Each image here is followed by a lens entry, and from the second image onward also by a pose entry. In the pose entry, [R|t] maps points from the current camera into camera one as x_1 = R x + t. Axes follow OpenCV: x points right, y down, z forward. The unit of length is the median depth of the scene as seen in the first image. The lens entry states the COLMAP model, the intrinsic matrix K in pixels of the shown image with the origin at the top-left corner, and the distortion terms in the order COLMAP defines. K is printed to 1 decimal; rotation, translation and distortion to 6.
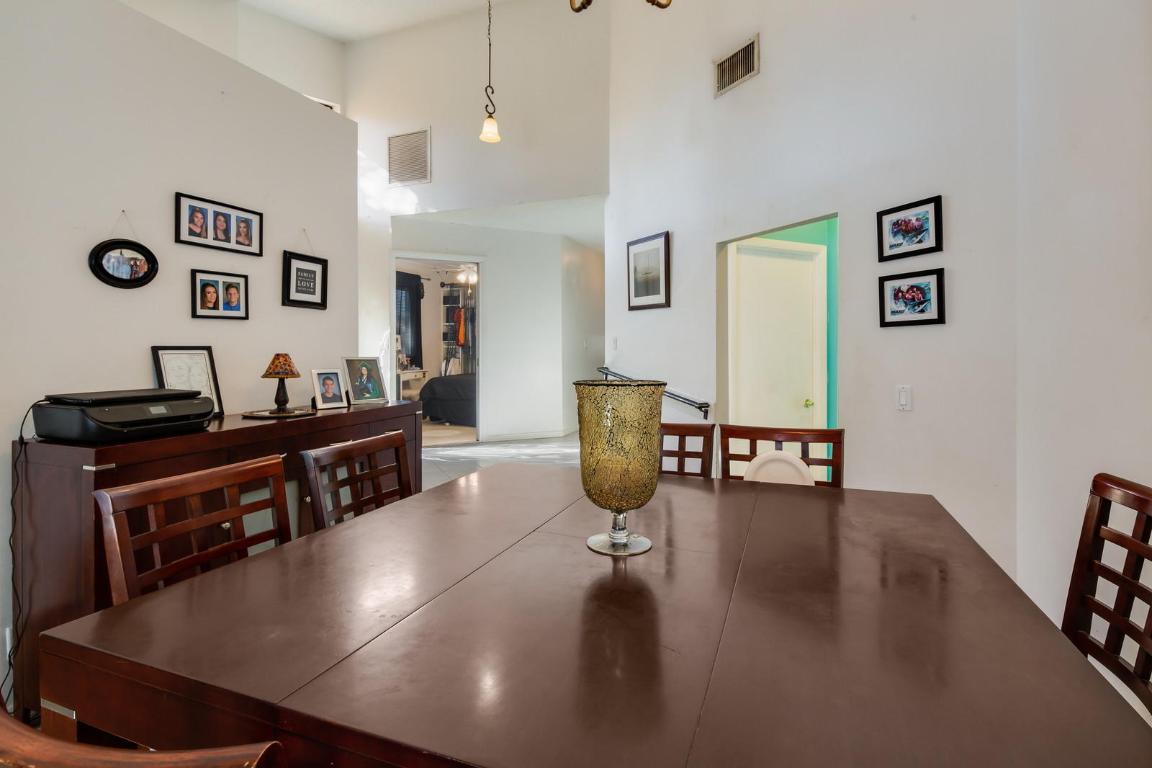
lens RADIAL K [[570.4, 0, 563.3], [0, 570.4, 358.2], [0, 0, 1]] dist [0.001972, -0.006093]
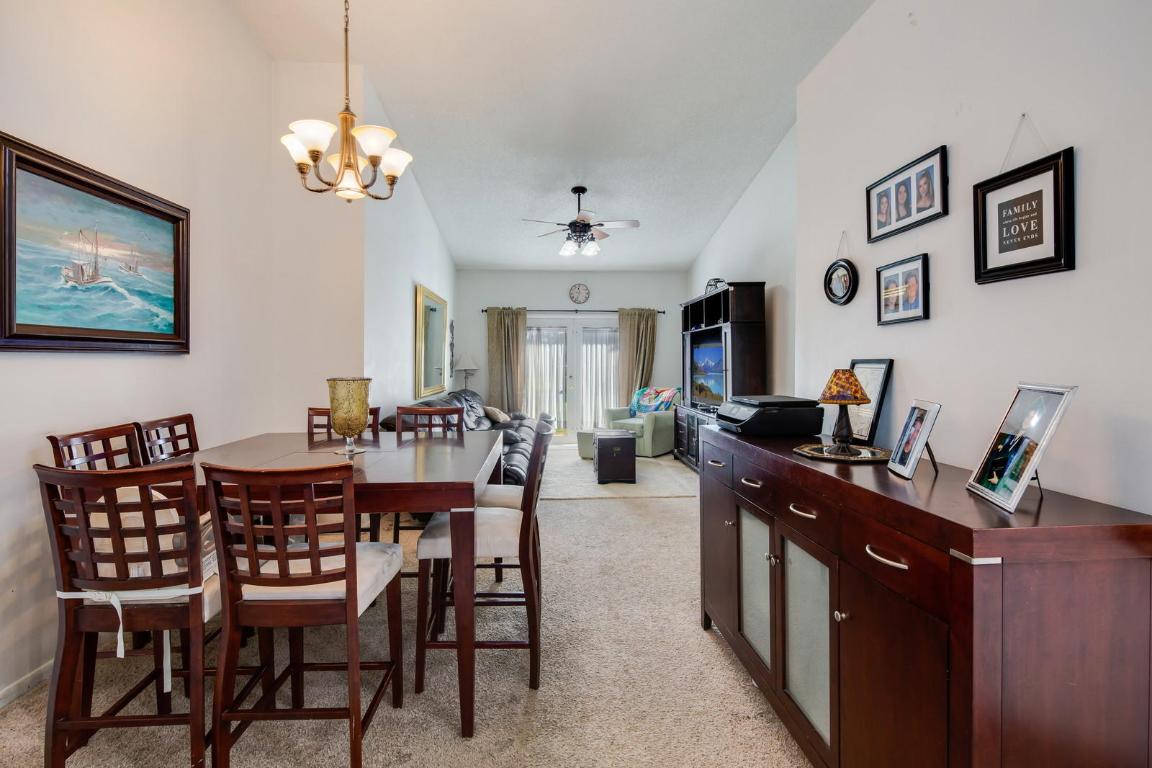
lens RADIAL K [[570.4, 0, 554.1], [0, 570.4, 370.3], [0, 0, 1]] dist [0.001972, -0.006093]
pose [[-0.918104, 0.009236, -0.396232, 0.120809], [-0.002358, 0.999583, 0.028764, -0.026215], [0.396332, 0.027343, -0.917700, 1.498402]]
